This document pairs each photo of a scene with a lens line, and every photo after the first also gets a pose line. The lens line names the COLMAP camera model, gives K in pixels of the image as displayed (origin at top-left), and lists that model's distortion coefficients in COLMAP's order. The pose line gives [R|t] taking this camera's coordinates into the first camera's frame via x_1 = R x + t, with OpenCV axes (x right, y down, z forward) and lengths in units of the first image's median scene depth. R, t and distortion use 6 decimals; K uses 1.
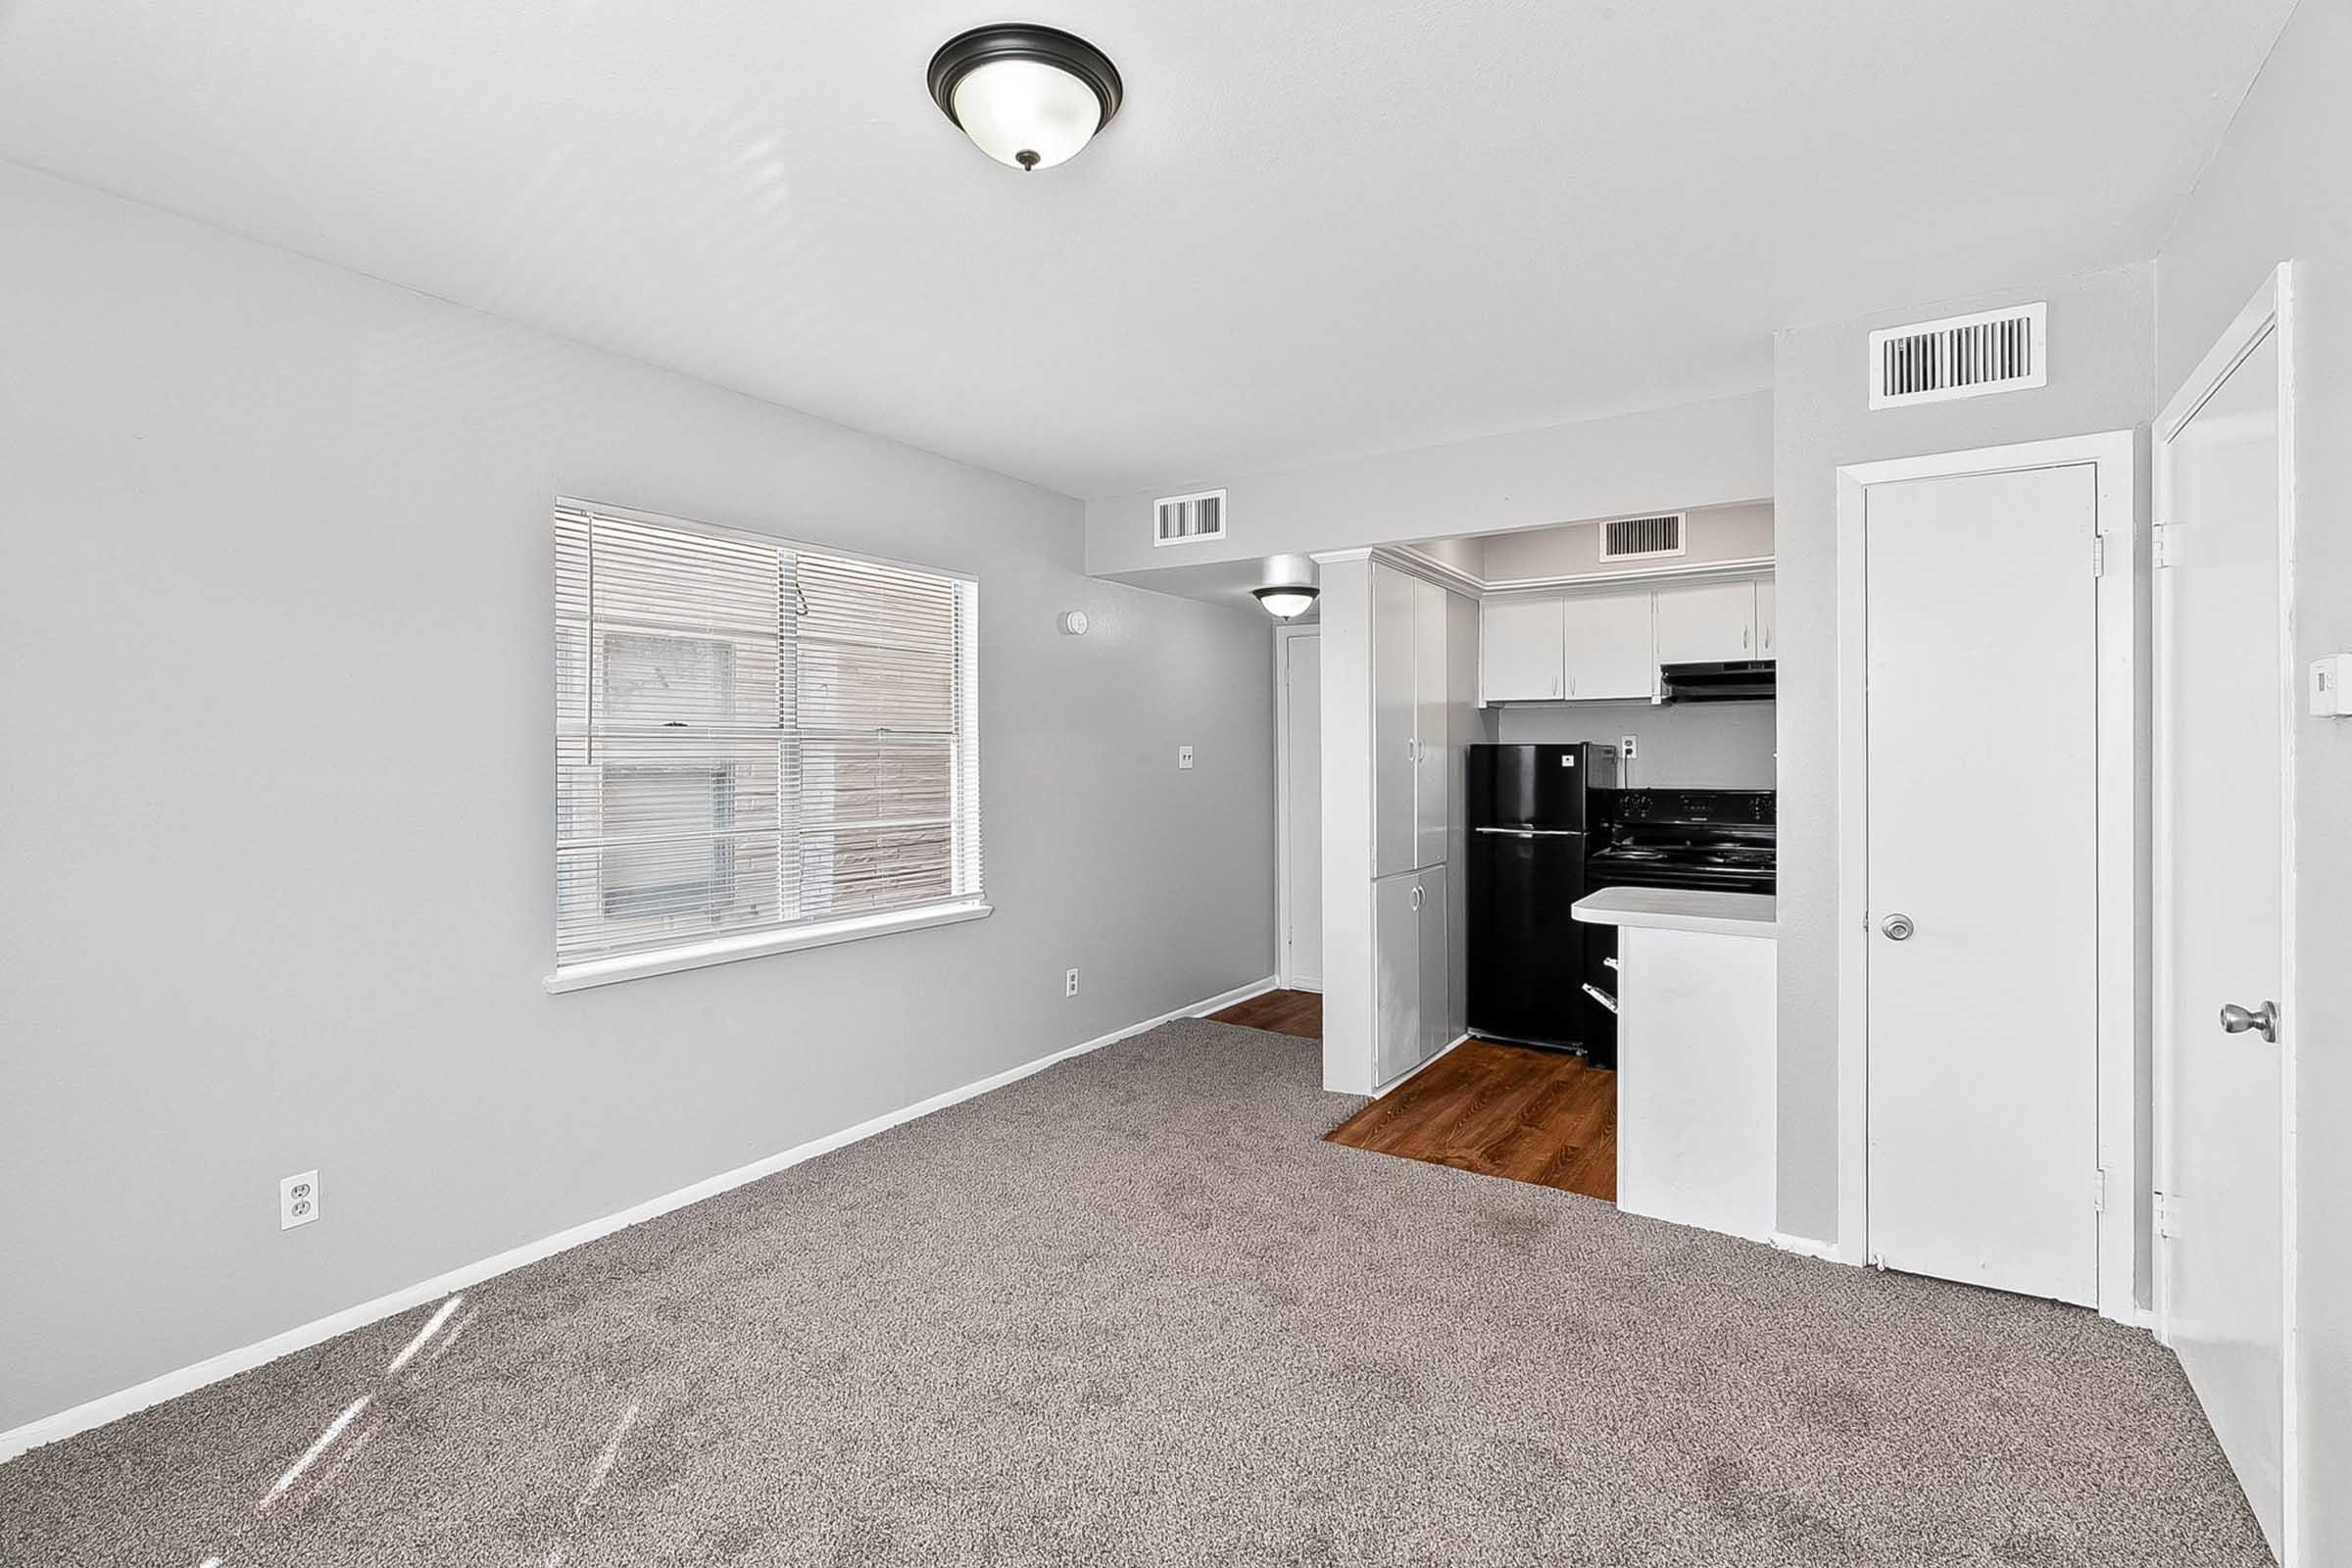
lens RADIAL K [[1059.2, 0, 1173.8], [0, 1059.2, 781.6], [0, 0, 1]] dist [-0.014862, 0.005851]
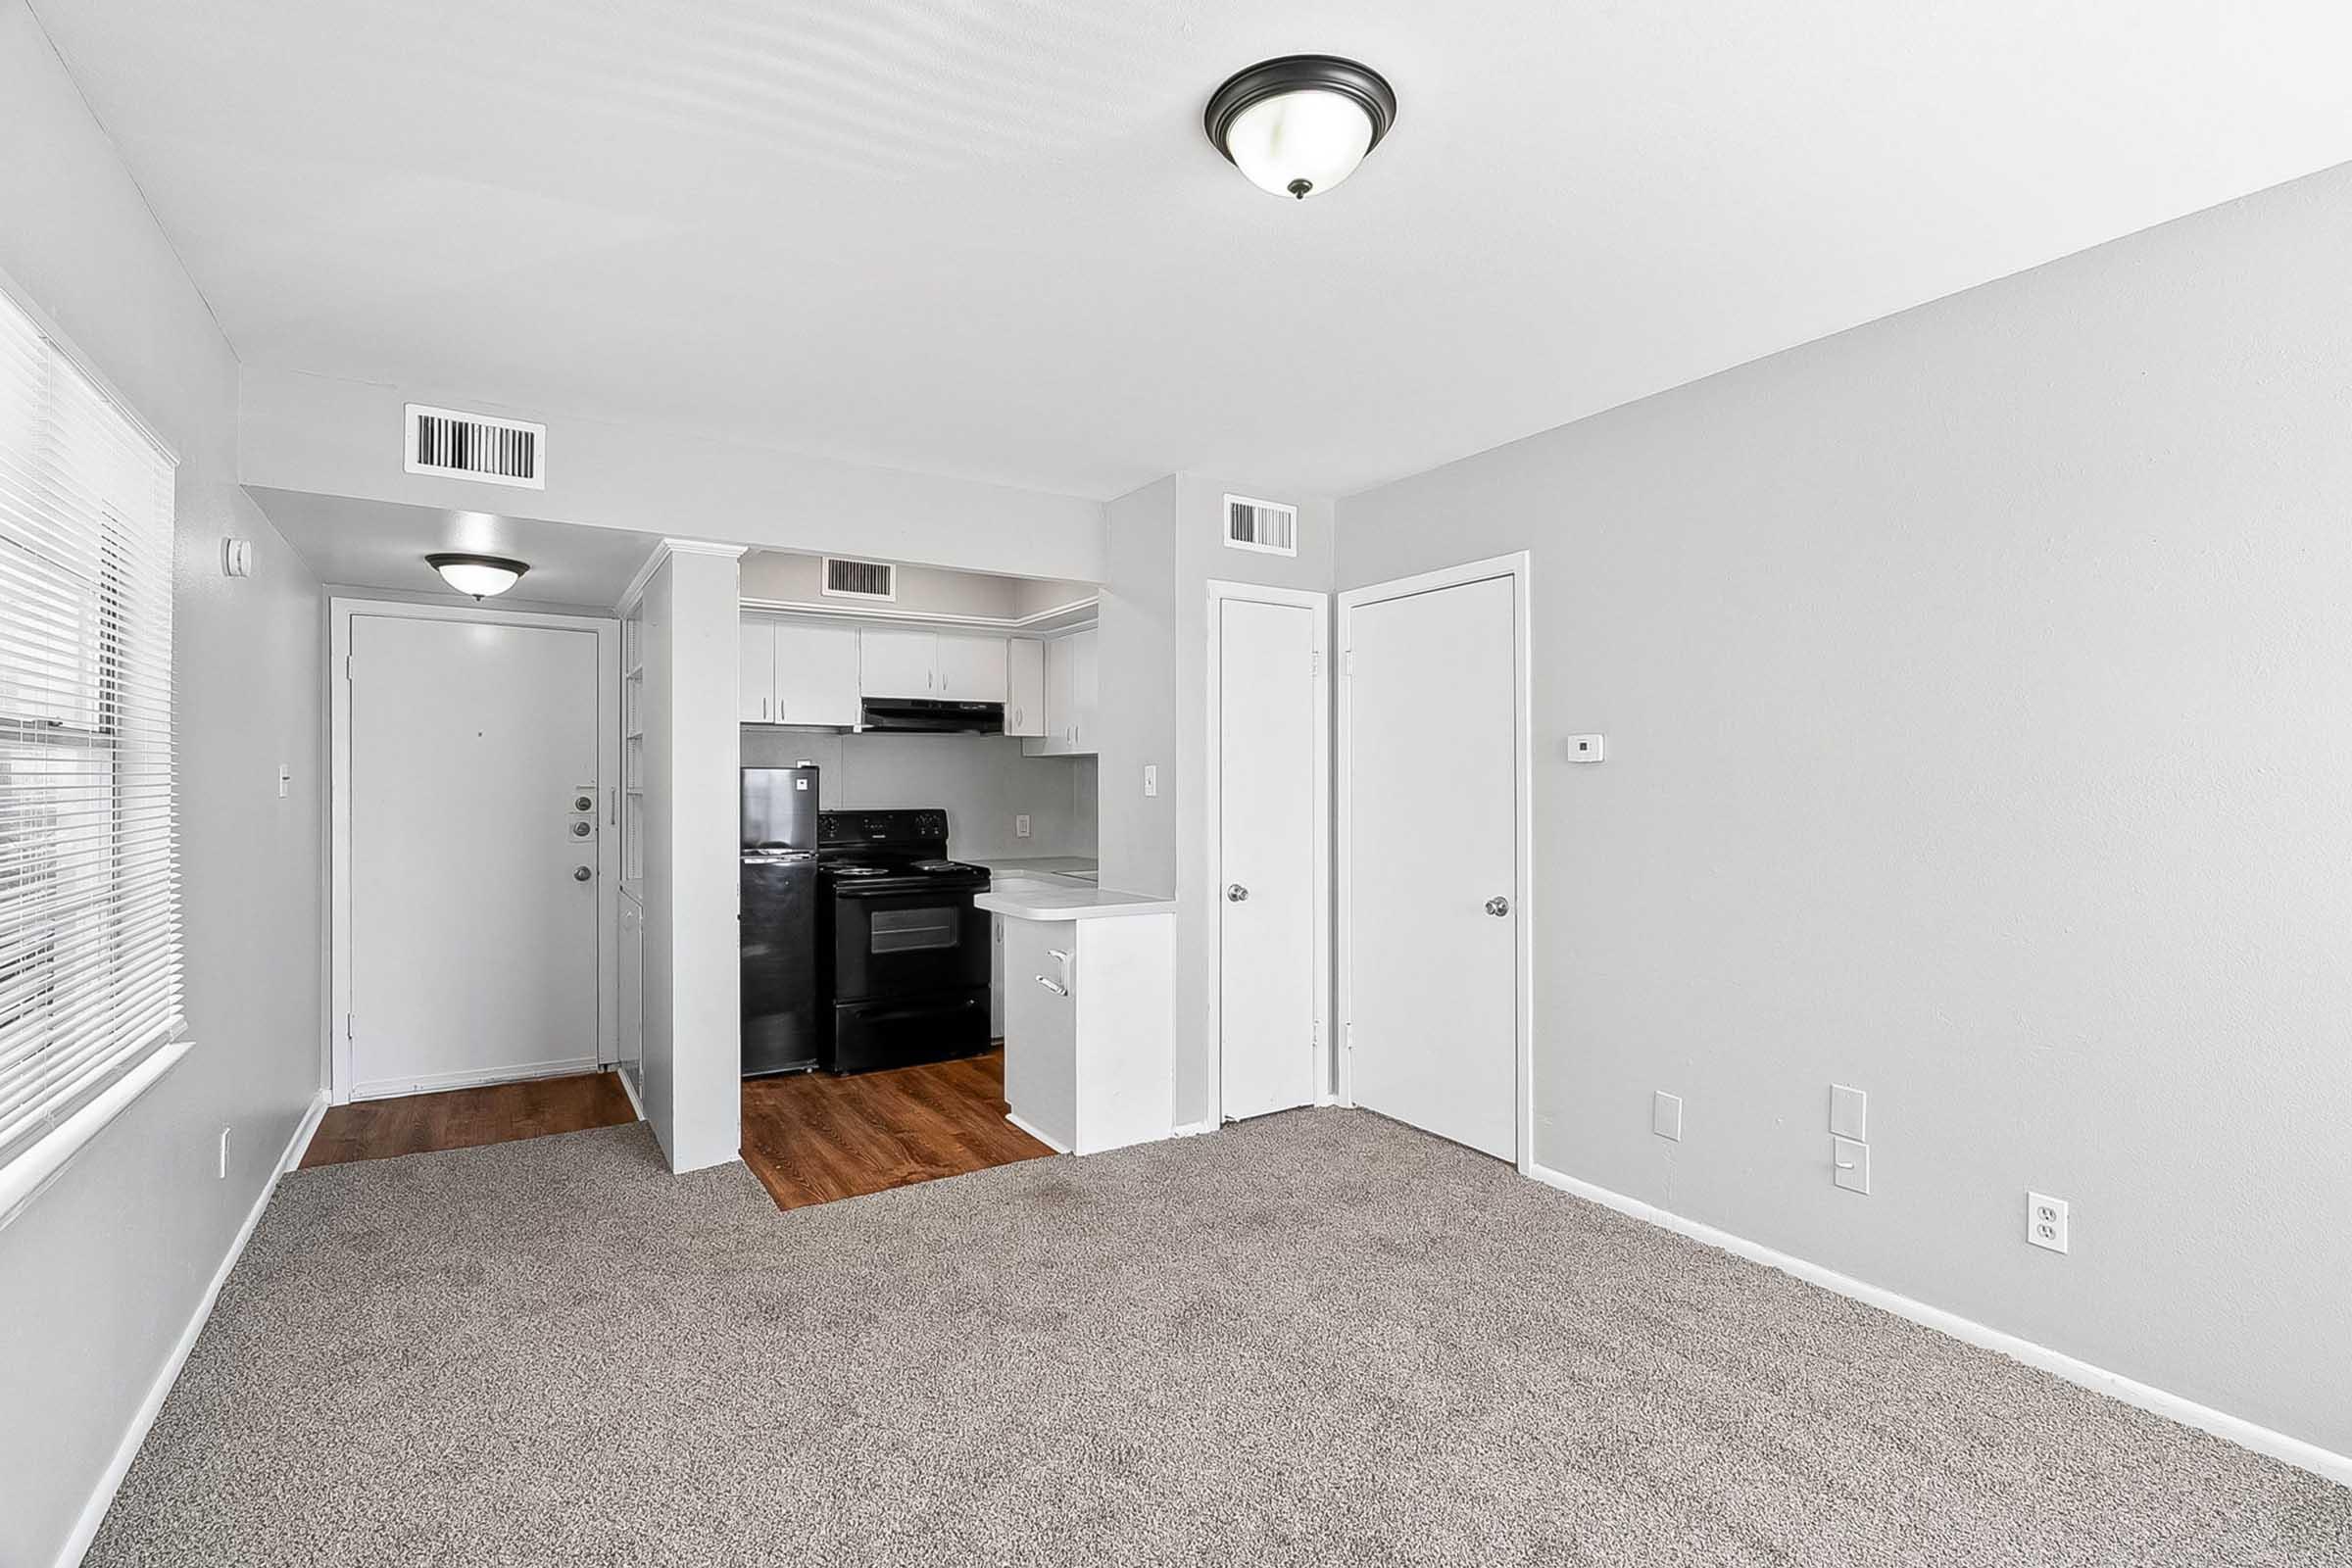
lens RADIAL K [[1059.2, 0, 1173.8], [0, 1059.2, 781.6], [0, 0, 1]] dist [-0.014862, 0.005851]
pose [[0.414684, 0.003964, 0.909957, -0.505010], [0.021009, 0.999682, -0.013929, -0.000396], [-0.909723, 0.024893, 0.414469, 0.314614]]
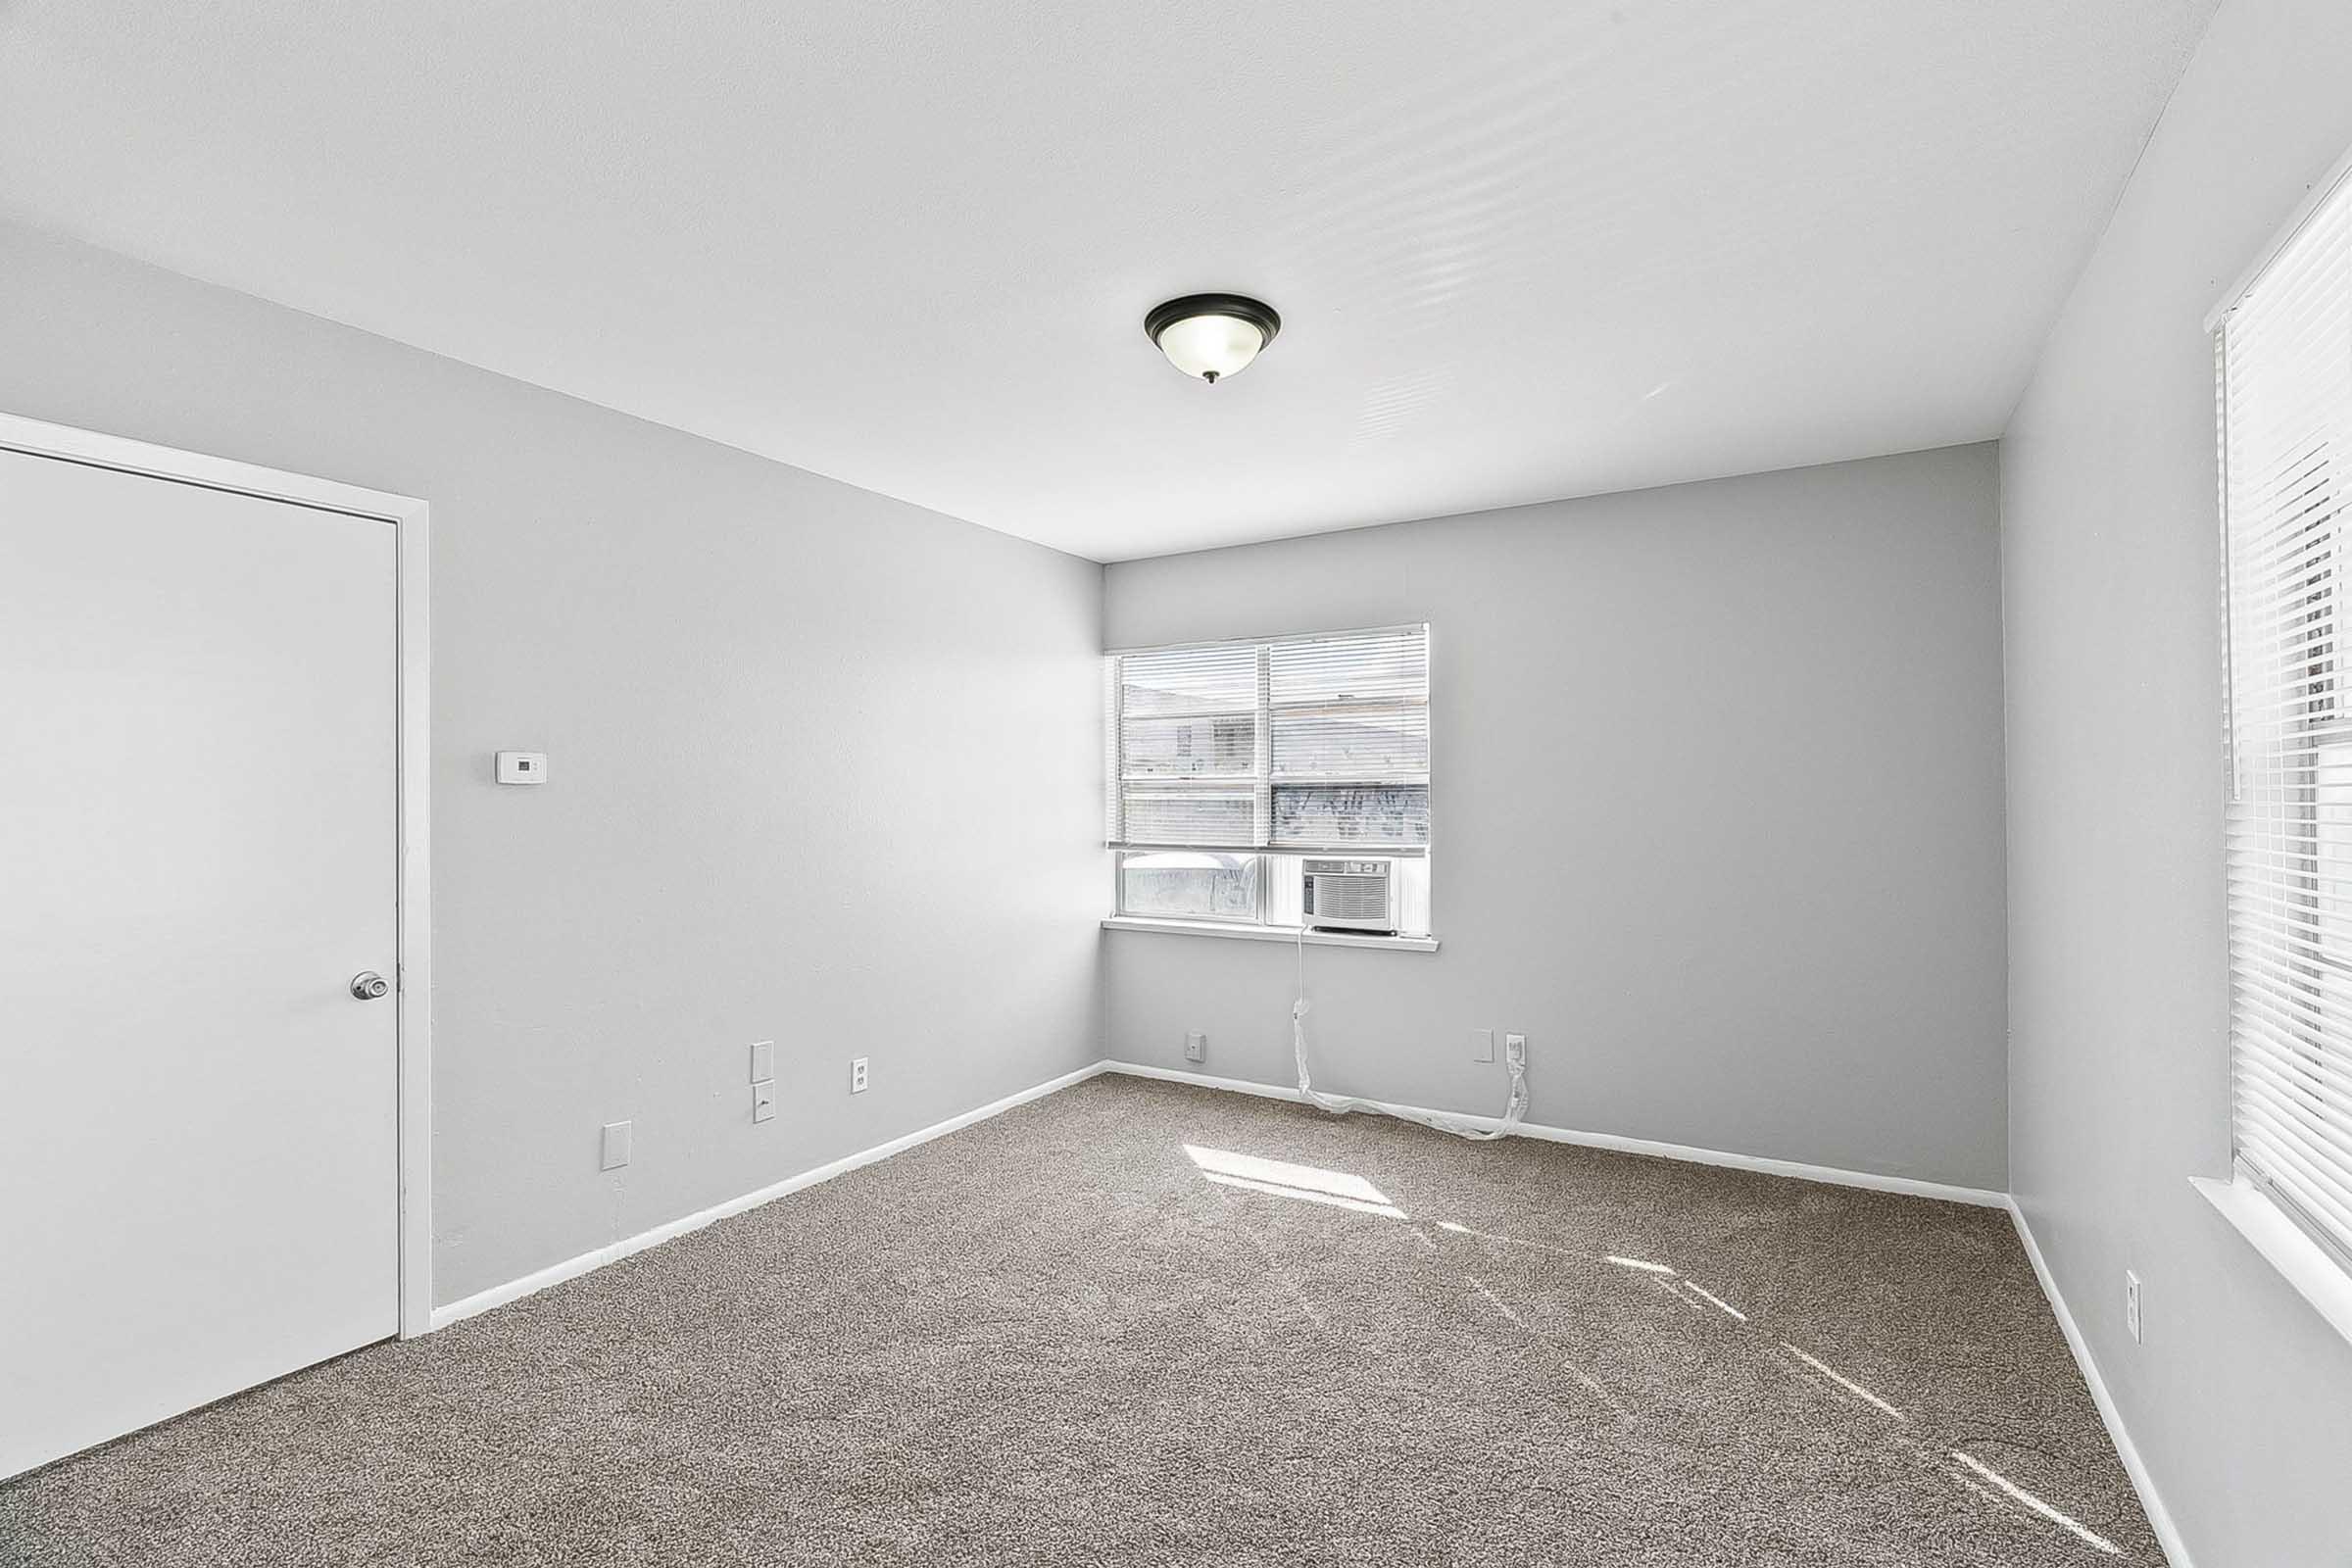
lens RADIAL K [[1059.2, 0, 1173.8], [0, 1059.2, 781.6], [0, 0, 1]] dist [-0.014862, 0.005851]
pose [[-0.999528, 0.001771, -0.030657, -0.008990], [0.001562, 0.999975, 0.006864, -0.027529], [0.030669, 0.006813, -0.999506, 1.119150]]
